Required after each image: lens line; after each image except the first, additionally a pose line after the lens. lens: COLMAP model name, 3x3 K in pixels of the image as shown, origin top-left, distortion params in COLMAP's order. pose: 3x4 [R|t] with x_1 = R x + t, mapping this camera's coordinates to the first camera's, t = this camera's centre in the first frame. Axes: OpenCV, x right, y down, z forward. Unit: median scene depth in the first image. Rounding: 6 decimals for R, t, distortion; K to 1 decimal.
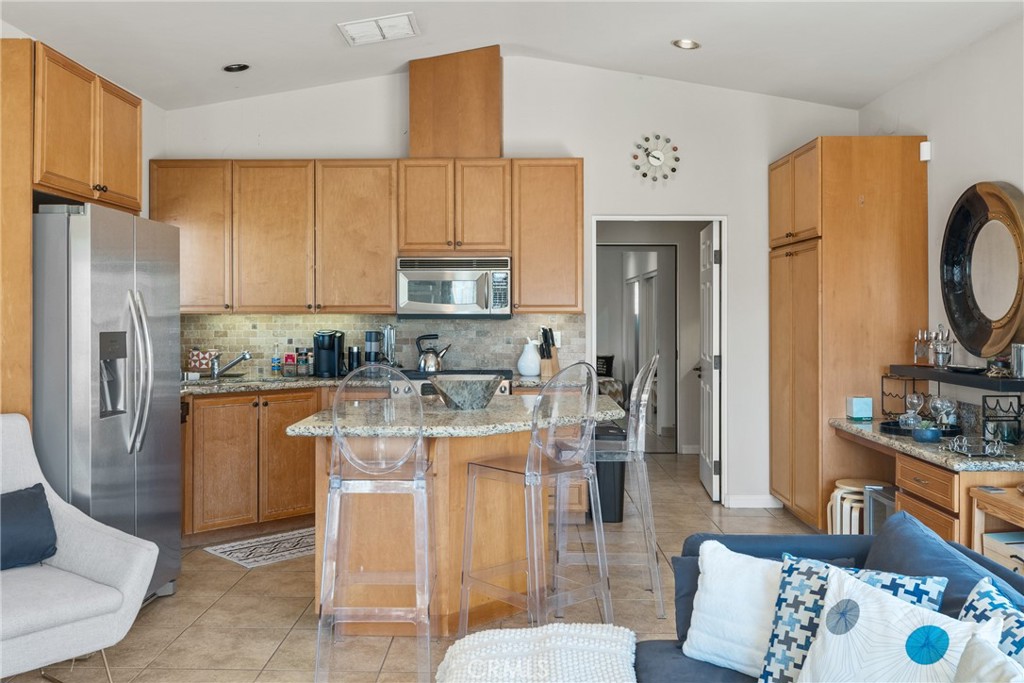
lens RADIAL K [[919.4, 0, 511.7], [0, 919.4, 307.2], [0, 0, 1]] dist [-0.002467, -0.001556]
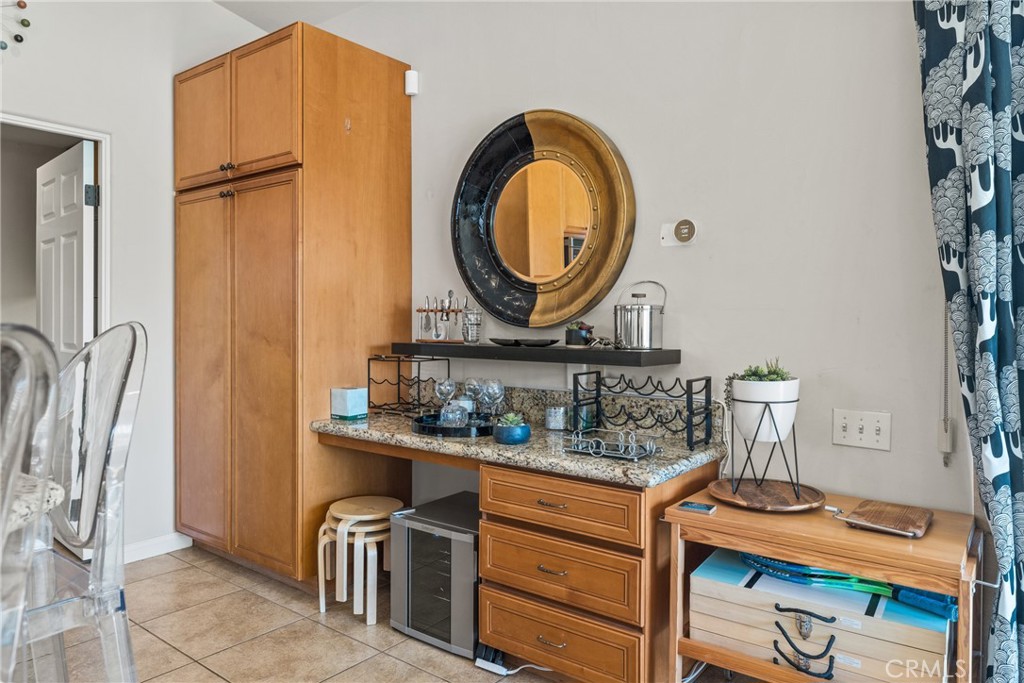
lens RADIAL K [[689.1, 0, 510.3], [0, 689.1, 322.1], [0, 0, 1]] dist [0.002625, -0.000782]
pose [[0.613080, -0.000903, 0.790020, 0.015171], [-0.008317, 0.999937, 0.007597, 0.033997], [-0.789977, -0.011228, 0.613034, 0.481692]]
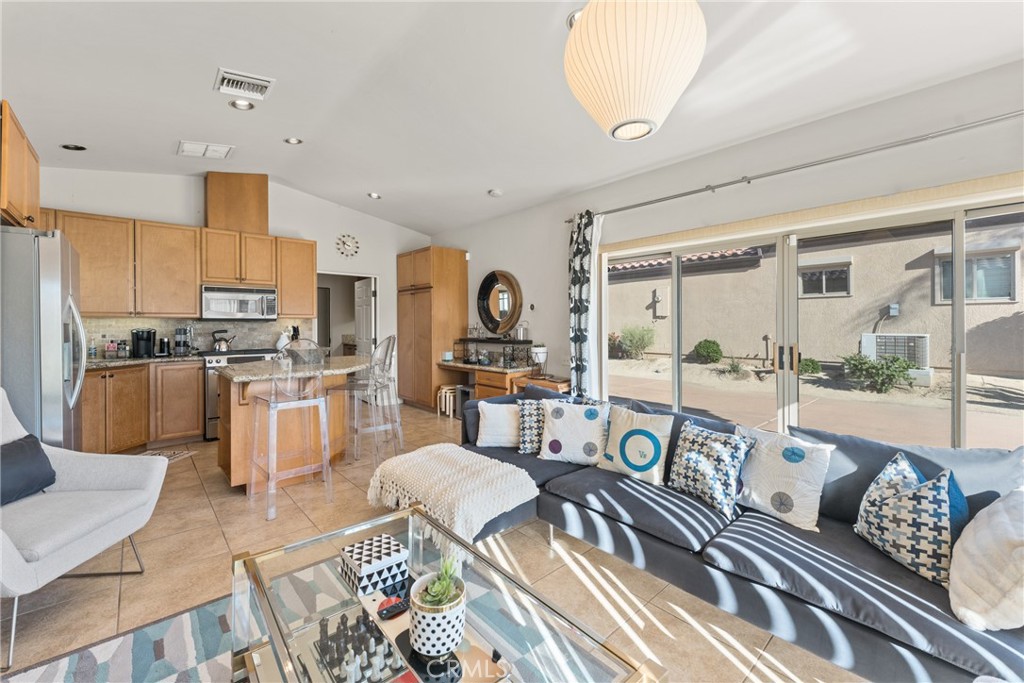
lens RADIAL K [[413.0, 0, 515.5], [0, 413.0, 322.0], [0, 0, 1]] dist [-0.000284, -0.000060]
pose [[0.730031, 0.000730, 0.683414, -0.221816], [0.000388, 0.999999, -0.001483, 0.015853], [-0.683414, 0.001348, 0.730029, 0.042846]]
